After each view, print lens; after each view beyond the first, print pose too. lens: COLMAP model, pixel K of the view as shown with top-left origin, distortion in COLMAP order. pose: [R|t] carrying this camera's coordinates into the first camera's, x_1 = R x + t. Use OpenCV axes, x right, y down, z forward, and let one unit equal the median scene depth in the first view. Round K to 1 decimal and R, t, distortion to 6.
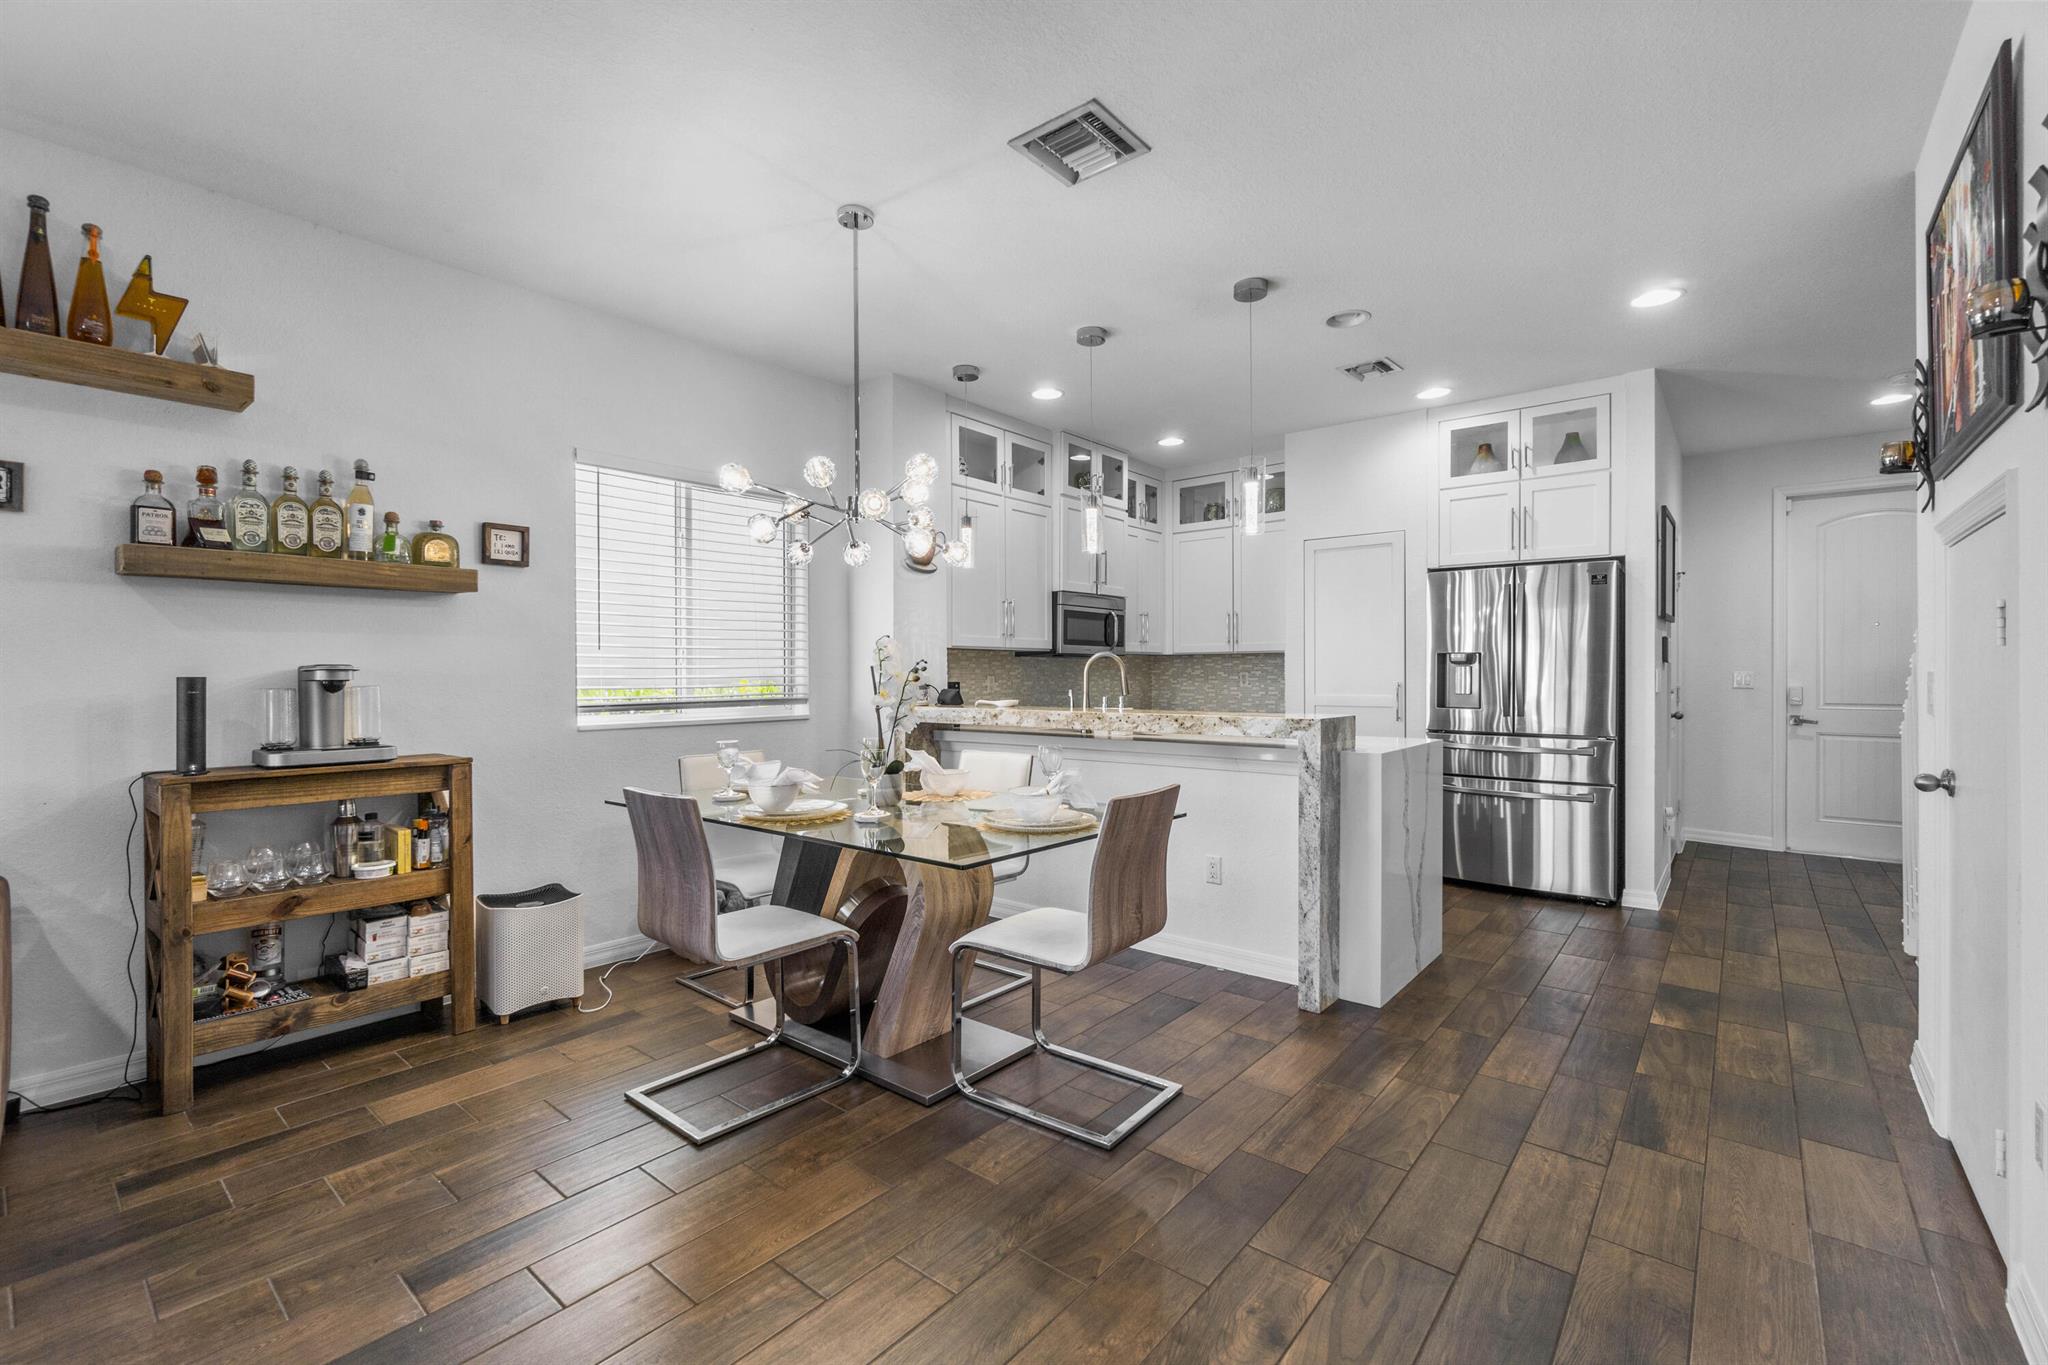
lens RADIAL K [[888.1, 0, 1008.2], [0, 888.1, 662.2], [0, 0, 1]] dist [-0.001797, -0.000160]
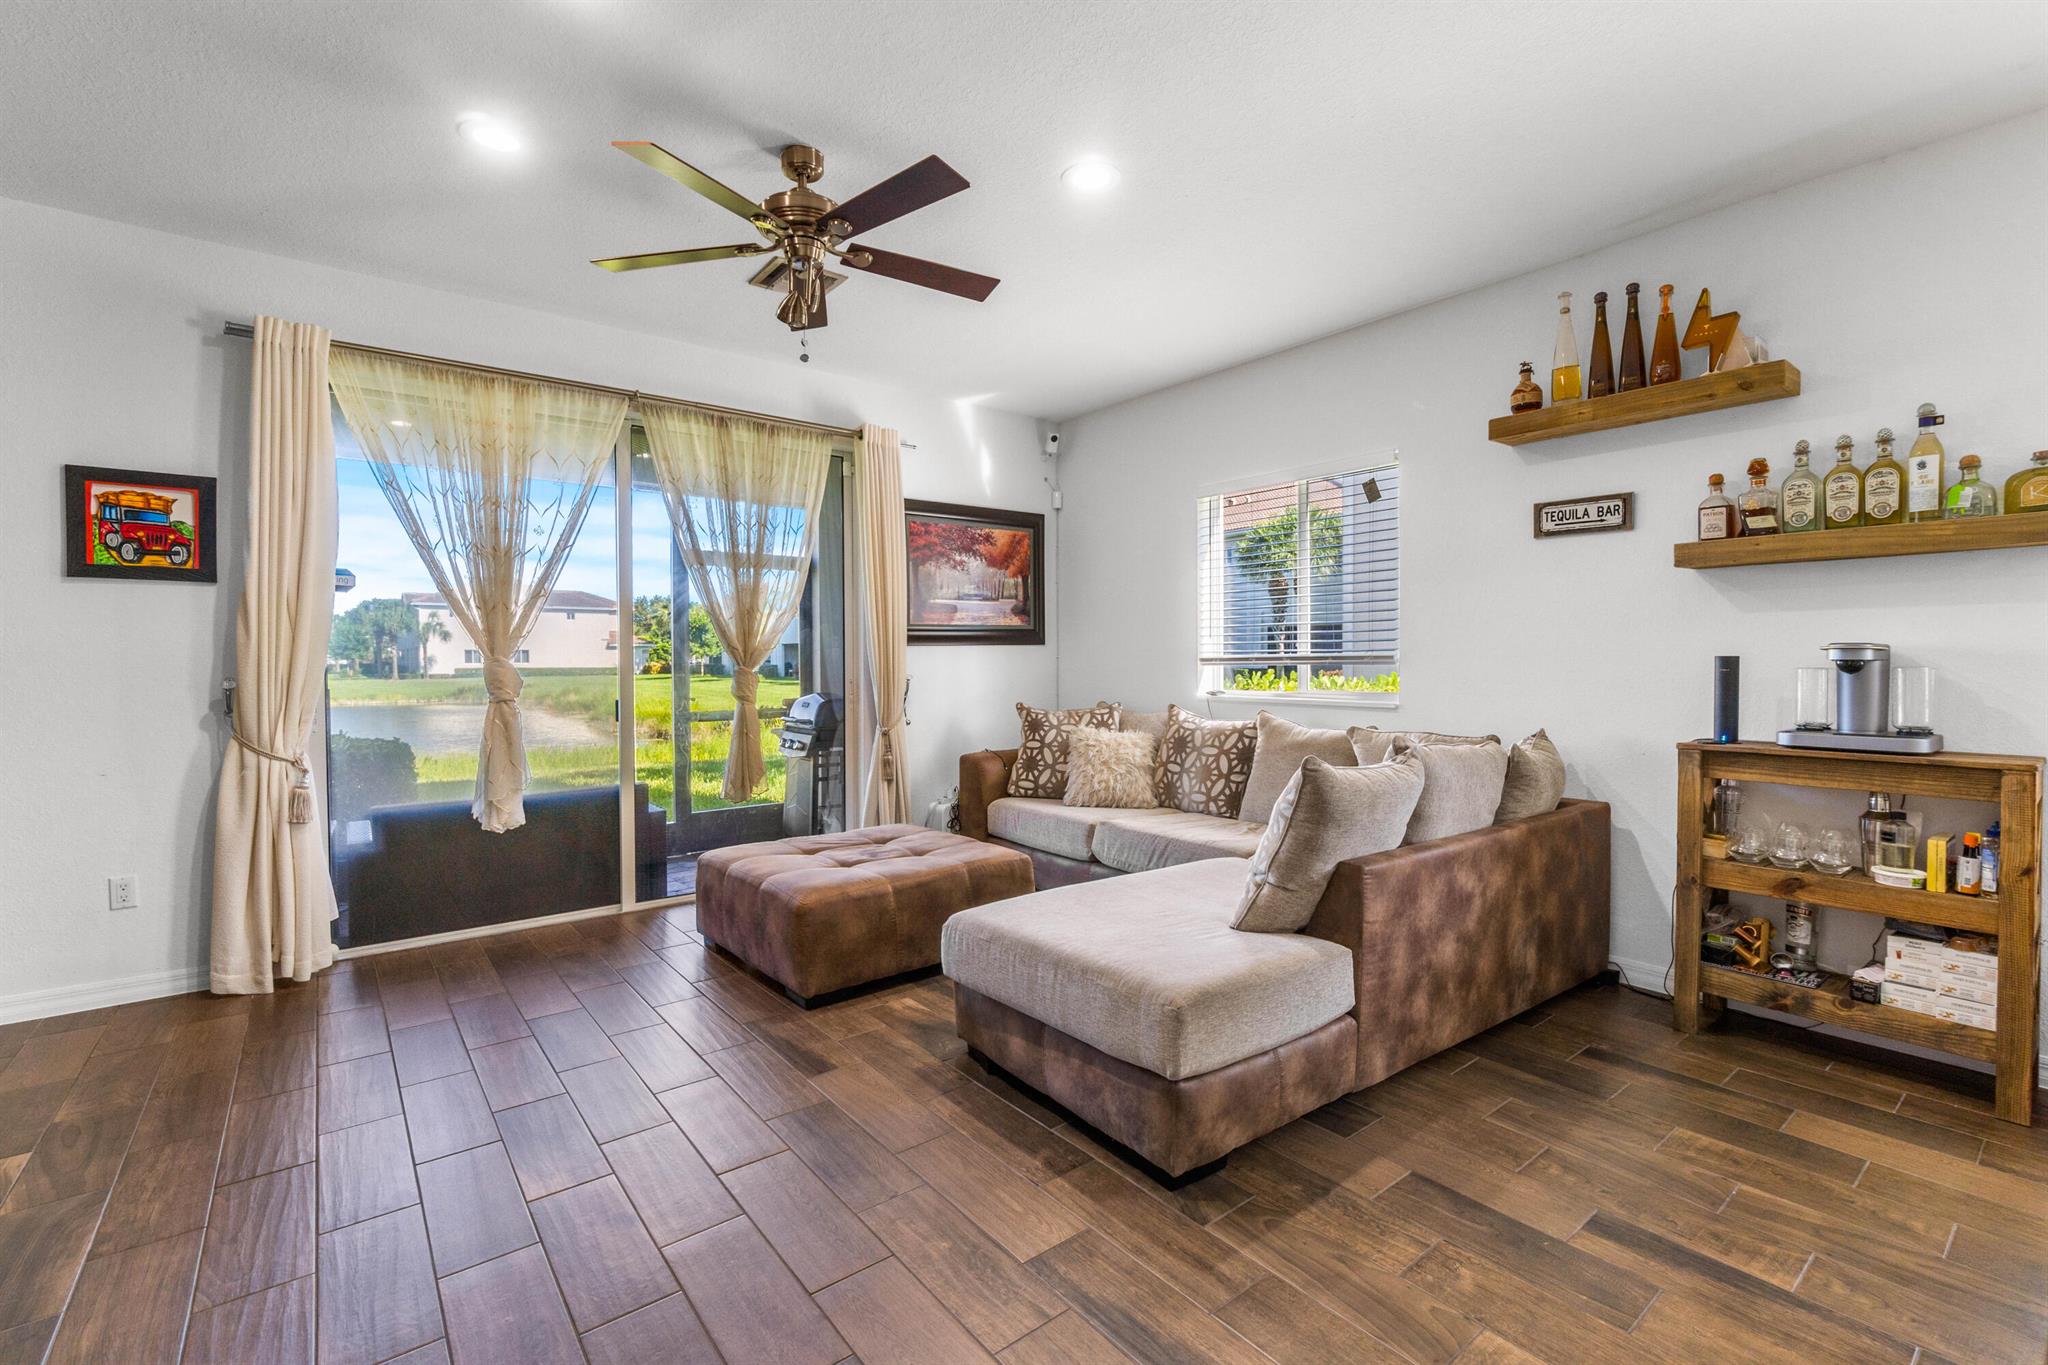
lens RADIAL K [[896.9, 0, 1037.7], [0, 896.9, 668.0], [0, 0, 1]] dist [-0.000121, -0.000055]
pose [[-0.193143, 0.013558, -0.981077, 0.189014], [0.013818, 0.999843, 0.011097, 0.003905], [0.981073, -0.011413, -0.193300, 0.206616]]
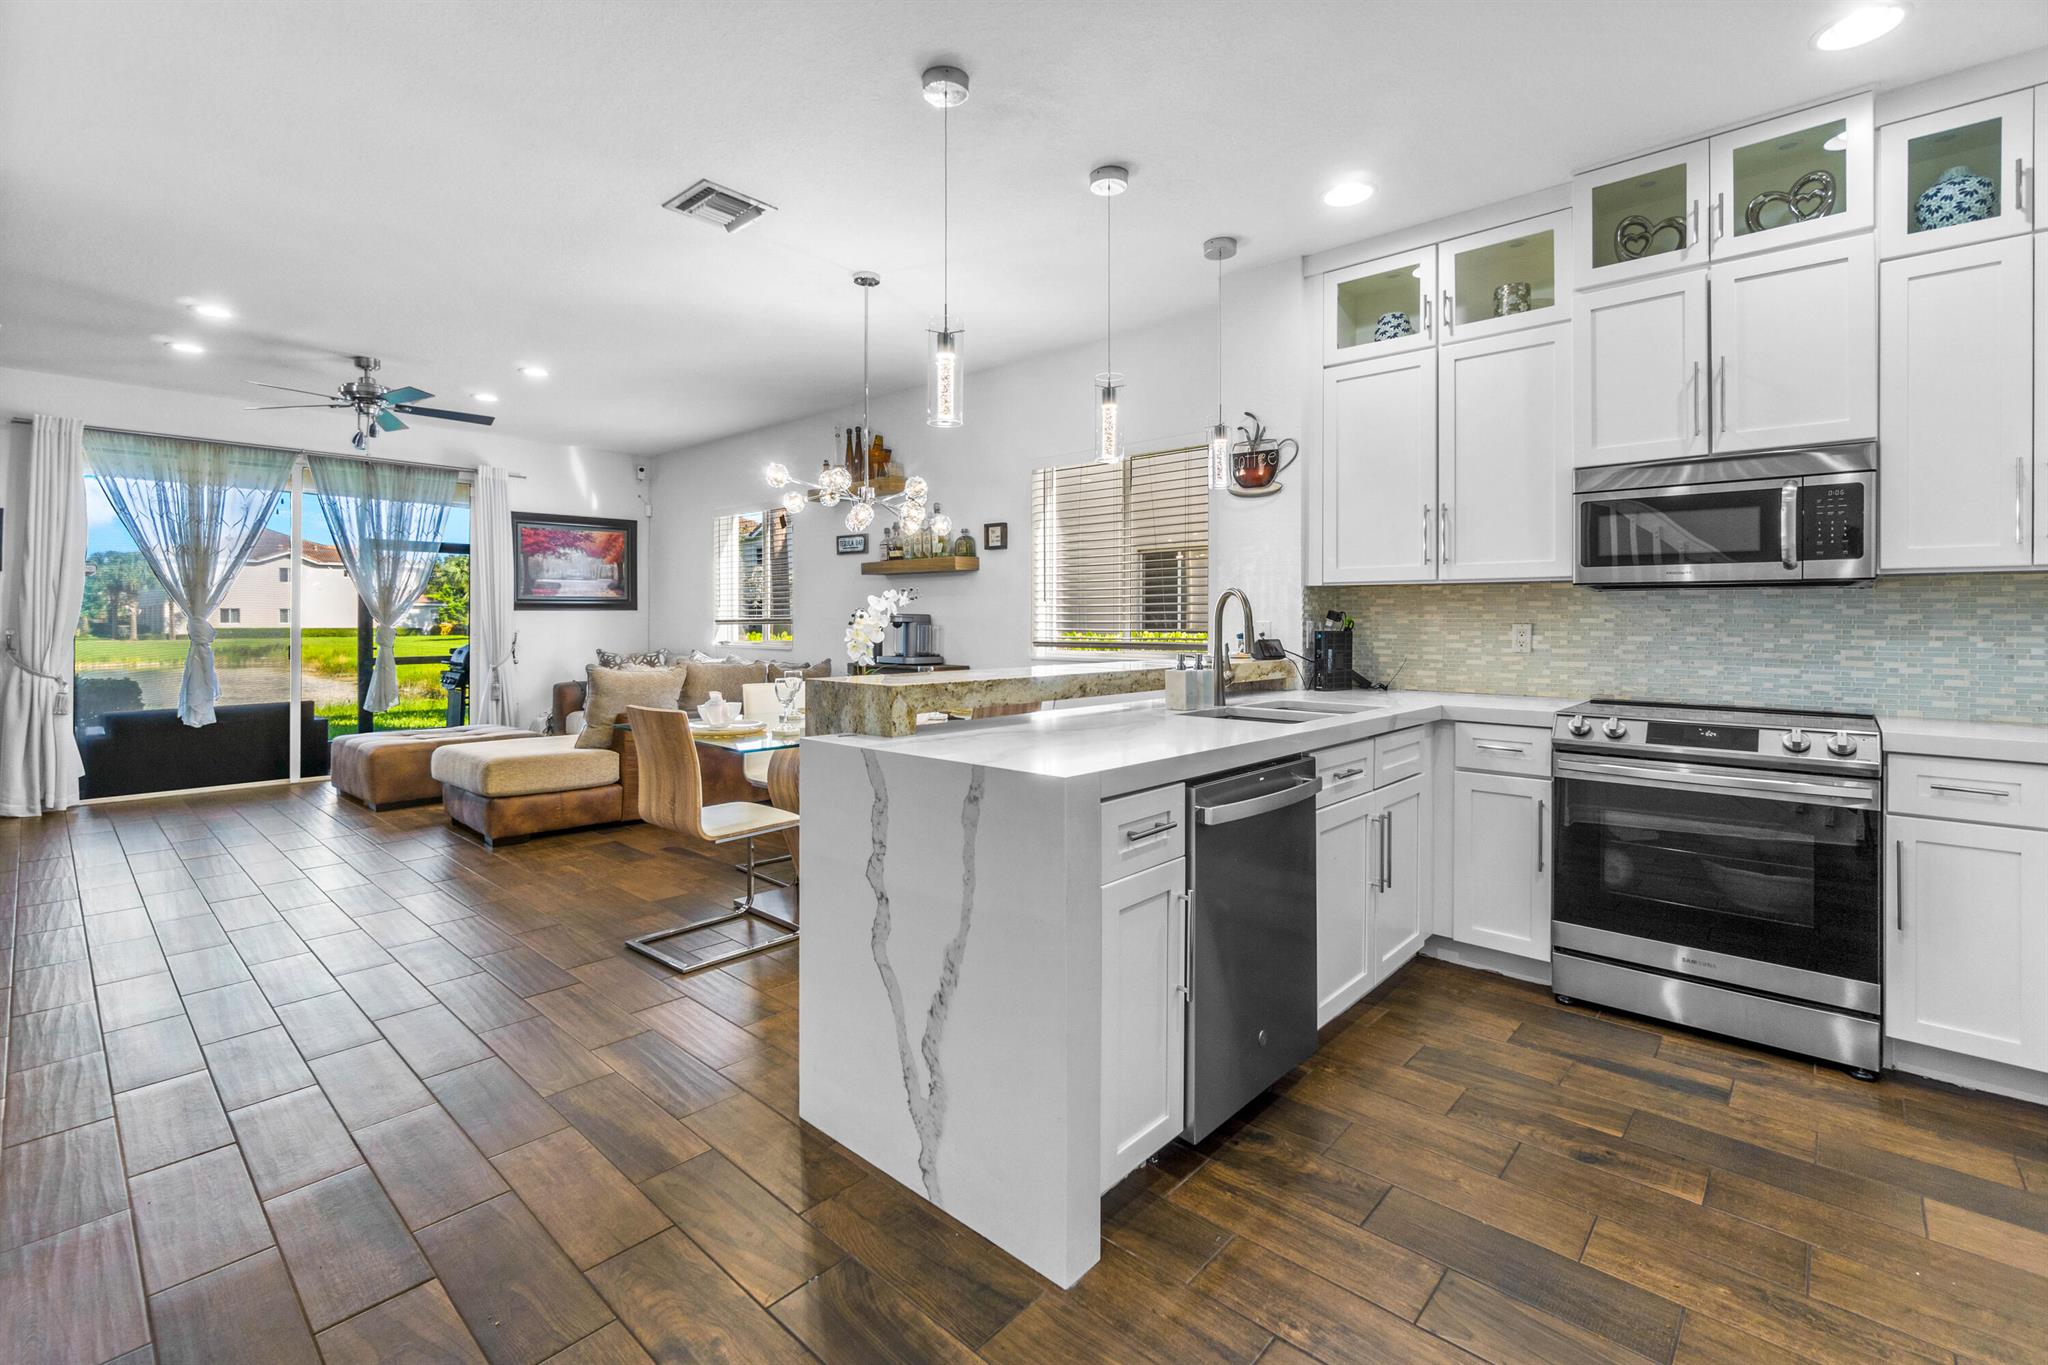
lens RADIAL K [[901.6, 0, 1023.8], [0, 901.6, 615.4], [0, 0, 1]] dist [-0.005383, -0.000217]
pose [[-0.035142, -0.002542, -0.999379, 0.737187], [0.009894, 0.999947, -0.002891, 0.008735], [0.999333, -0.009989, -0.035115, 0.804939]]
